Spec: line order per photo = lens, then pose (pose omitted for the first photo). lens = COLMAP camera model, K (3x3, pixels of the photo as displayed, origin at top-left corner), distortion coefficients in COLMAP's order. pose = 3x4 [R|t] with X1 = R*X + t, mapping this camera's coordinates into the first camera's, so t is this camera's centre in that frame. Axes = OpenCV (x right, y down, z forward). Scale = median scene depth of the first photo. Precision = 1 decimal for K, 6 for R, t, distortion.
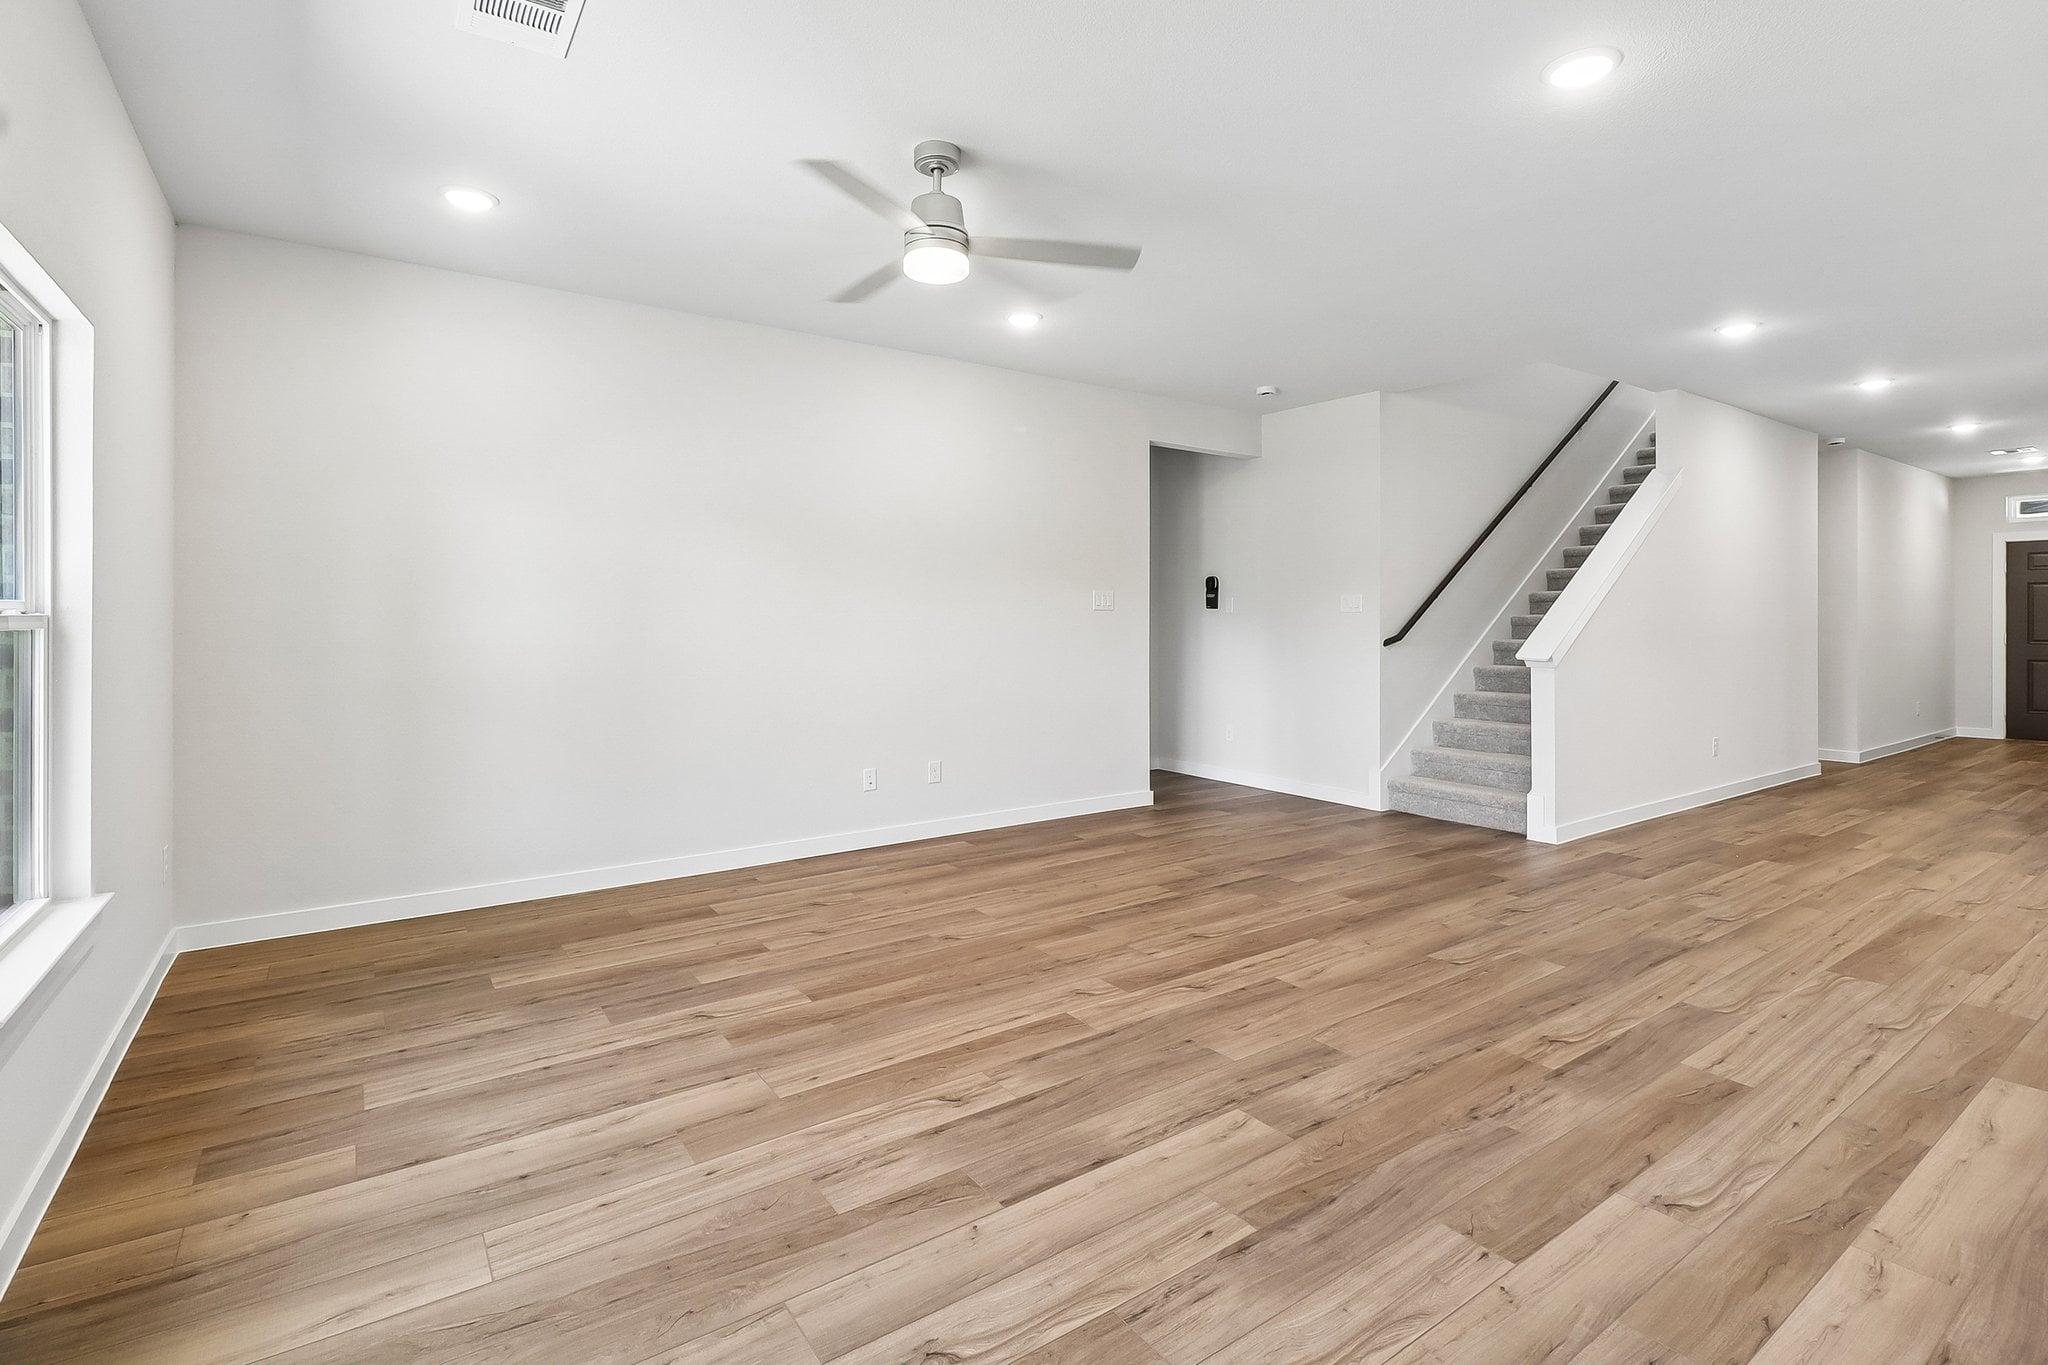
lens RADIAL K [[947.1, 0, 1016.0], [0, 947.1, 619.1], [0, 0, 1]] dist [0.011782, -0.000900]
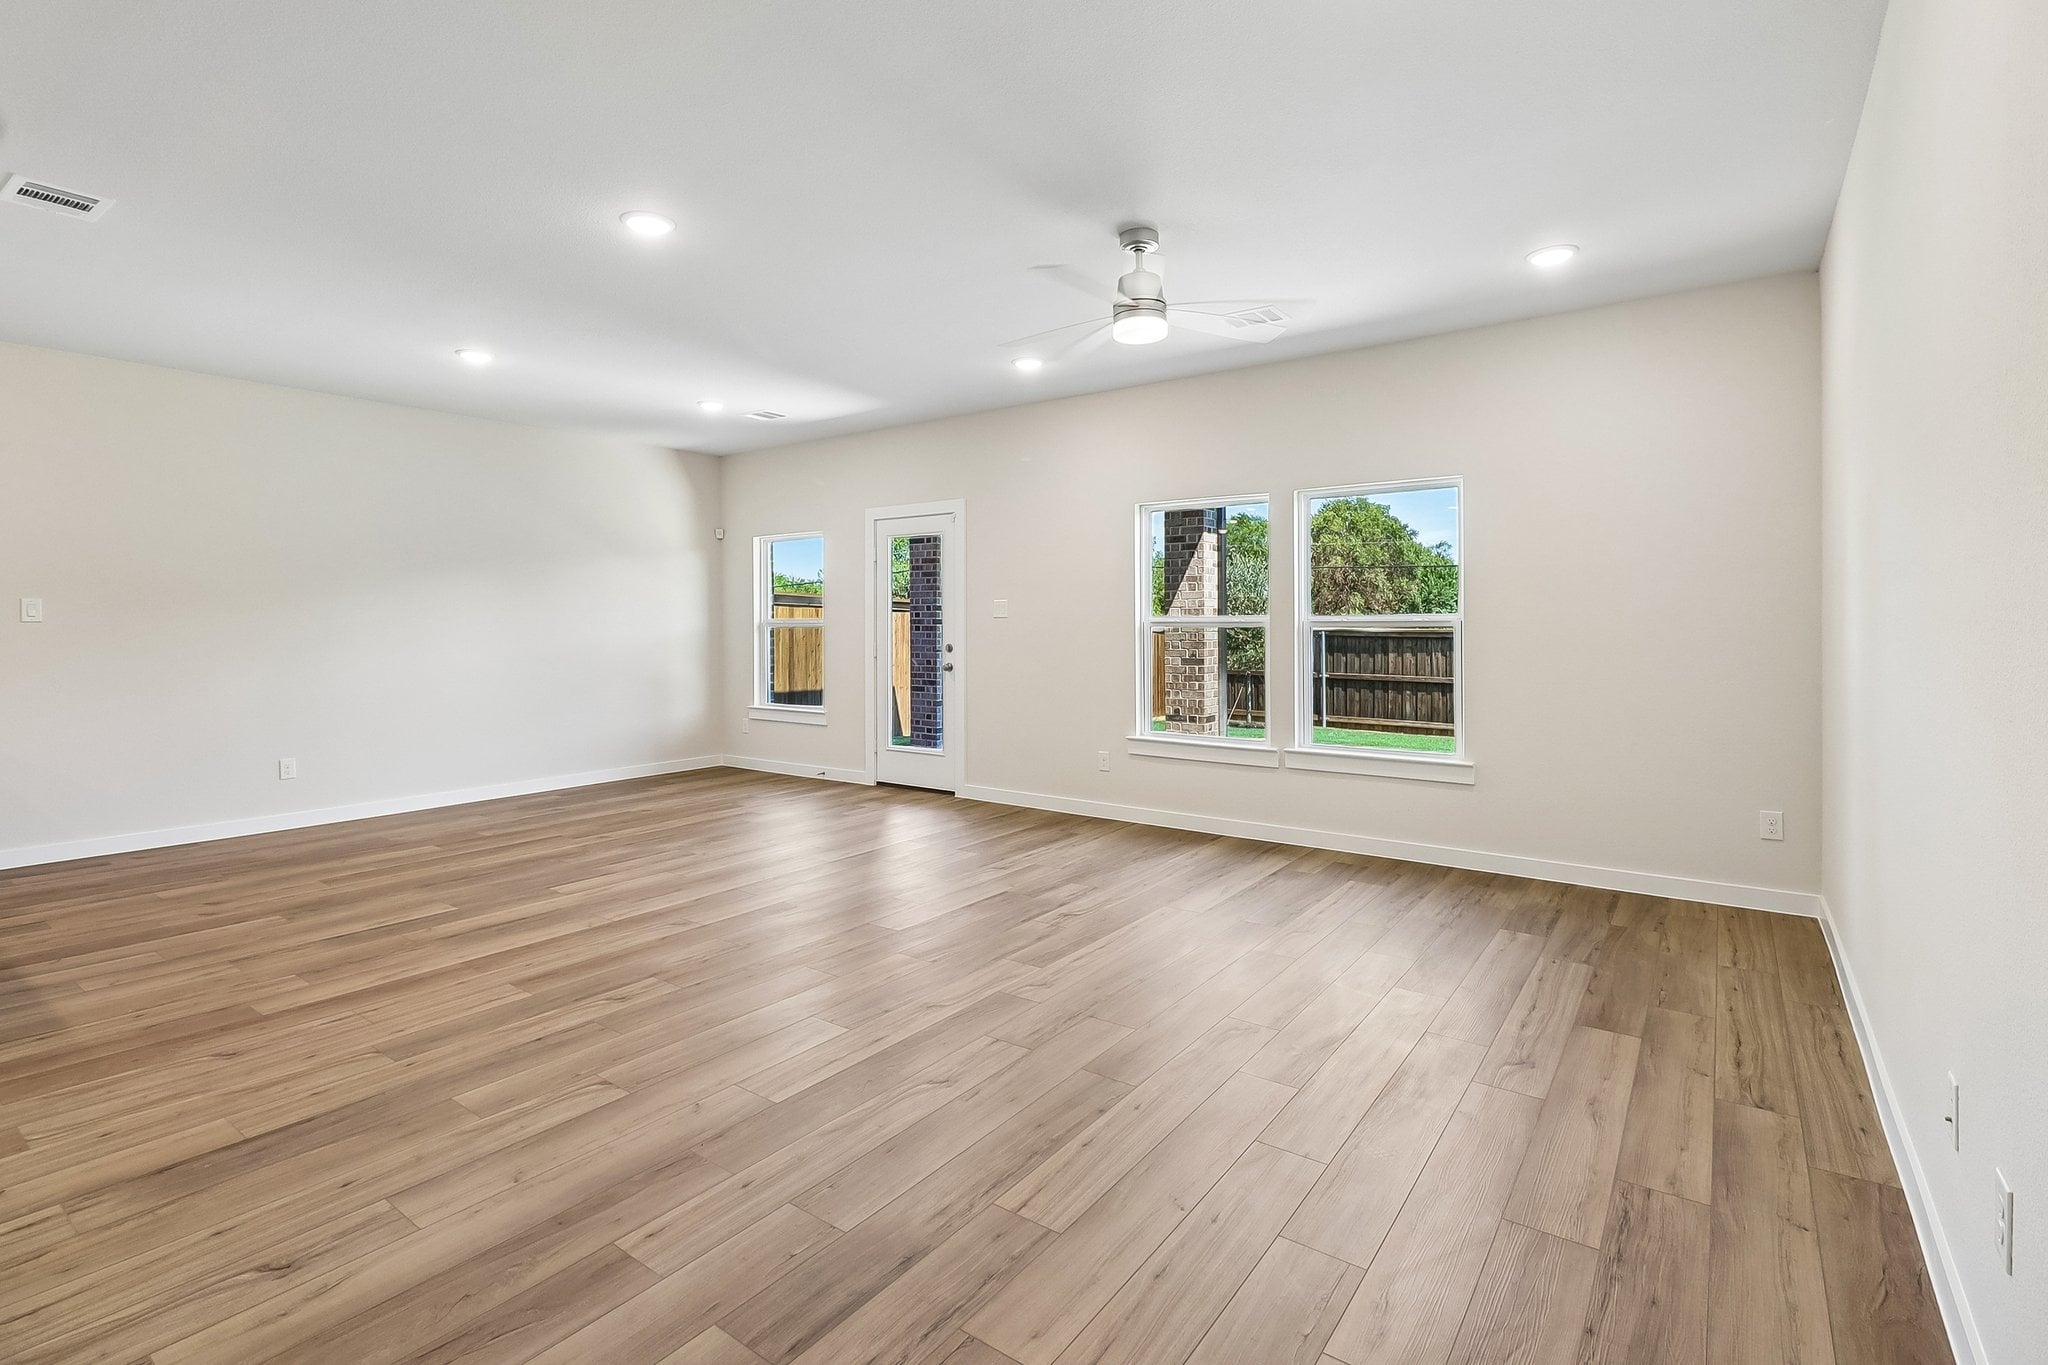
lens RADIAL K [[947.1, 0, 1016.0], [0, 947.1, 619.1], [0, 0, 1]] dist [0.011782, -0.000900]
pose [[-0.946696, 0.004596, -0.322094, 0.431626], [0.002922, 0.999980, 0.005681, -0.010801], [0.322114, 0.004437, -0.946691, 1.991867]]
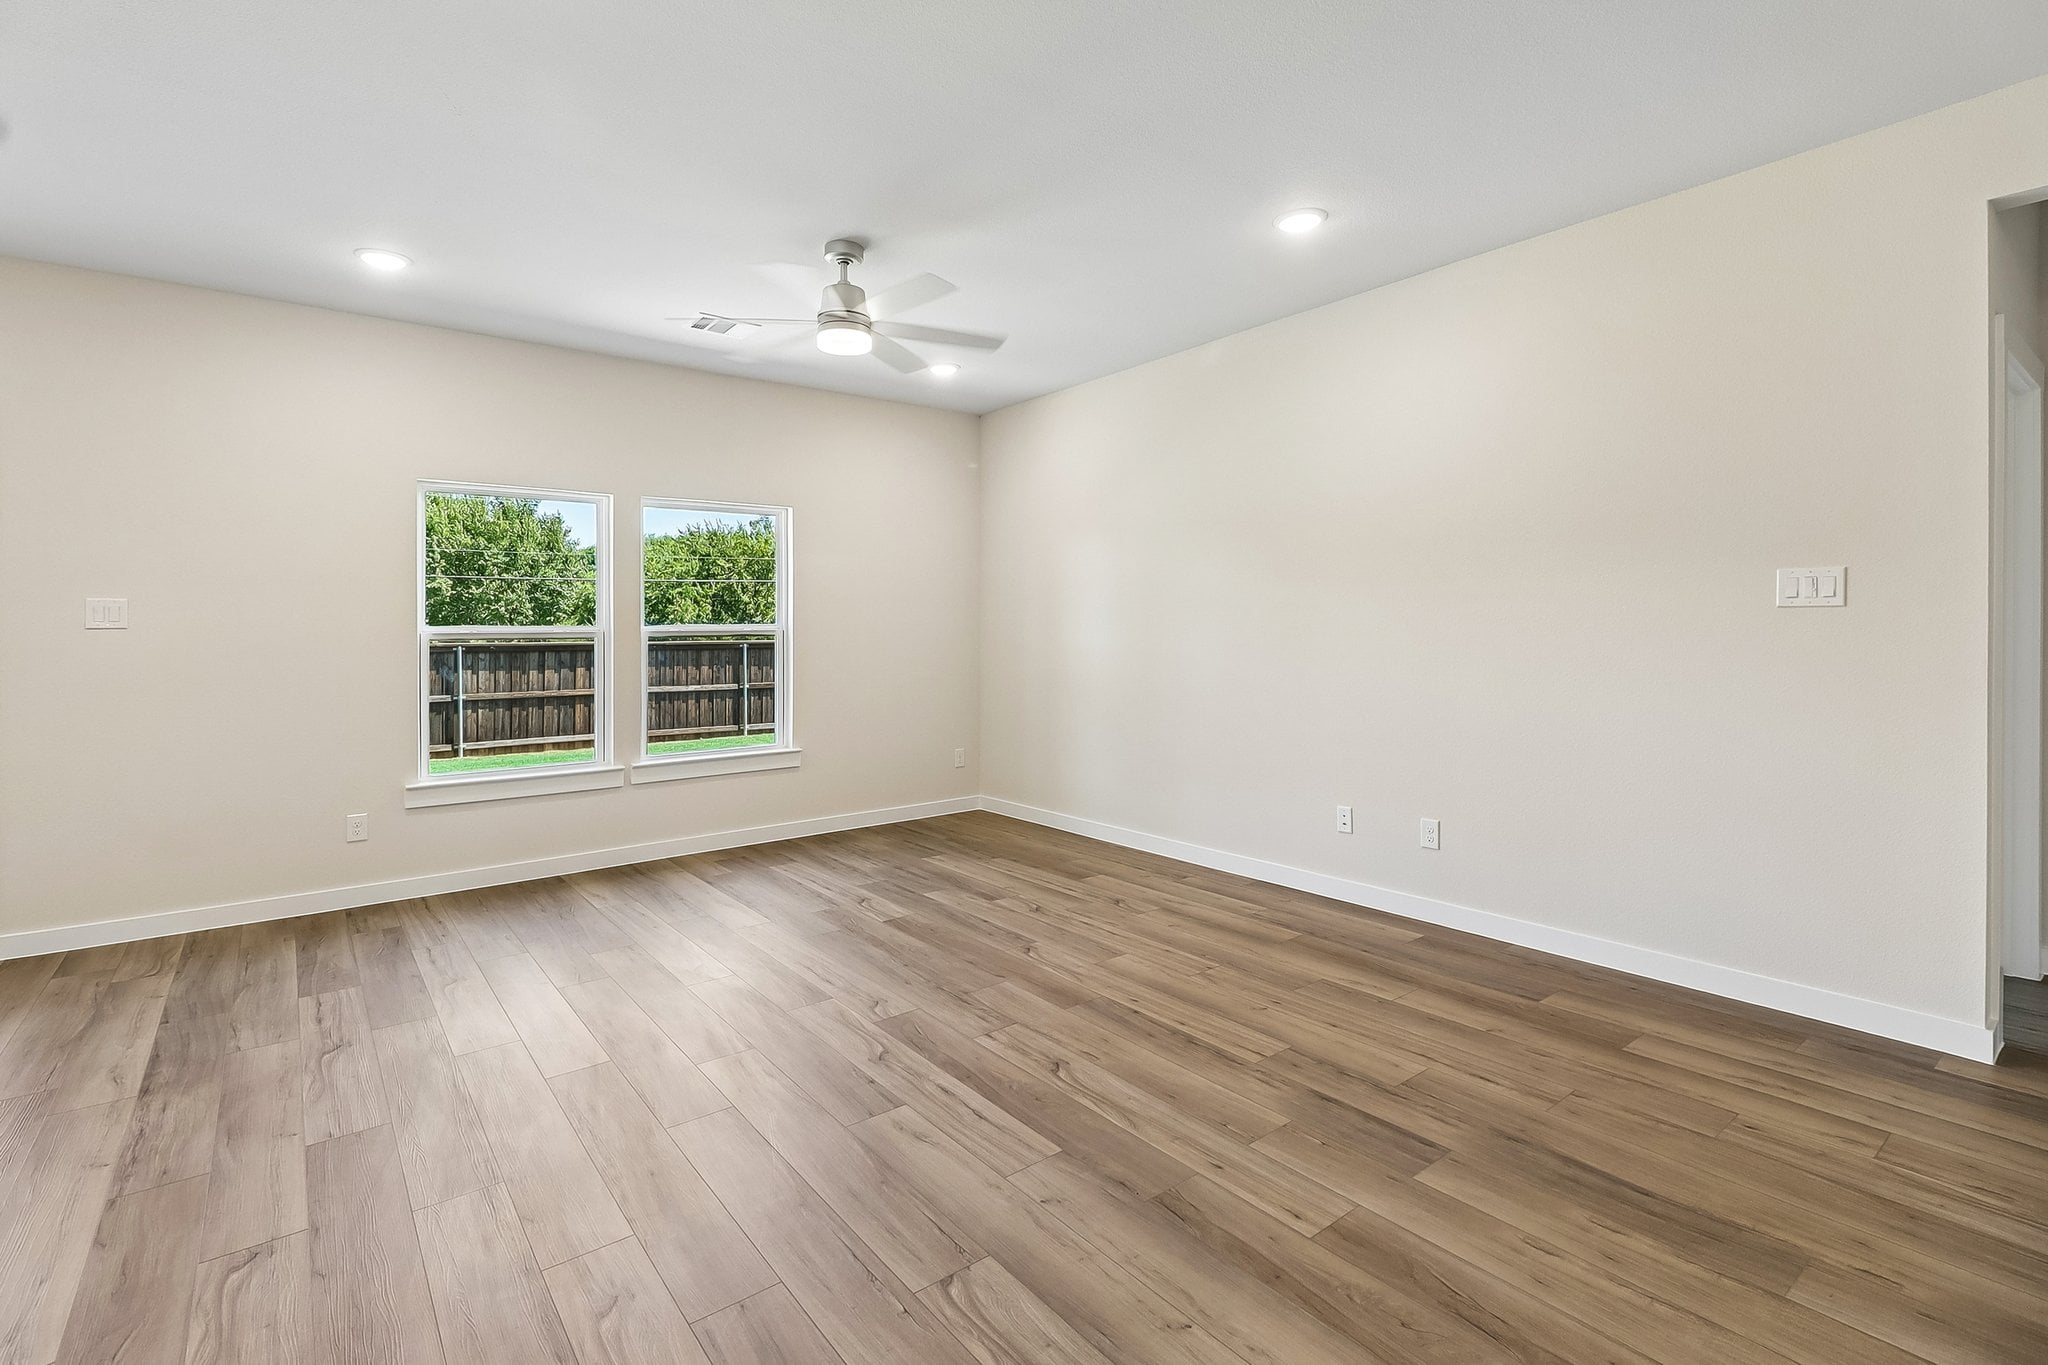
lens RADIAL K [[947.1, 0, 1016.0], [0, 947.1, 619.1], [0, 0, 1]] dist [0.011782, -0.000900]
pose [[0.055005, -0.010770, -0.998428, 1.086515], [0.004947, 0.999932, -0.010513, 0.003222], [0.998474, -0.004361, 0.055055, 1.105175]]
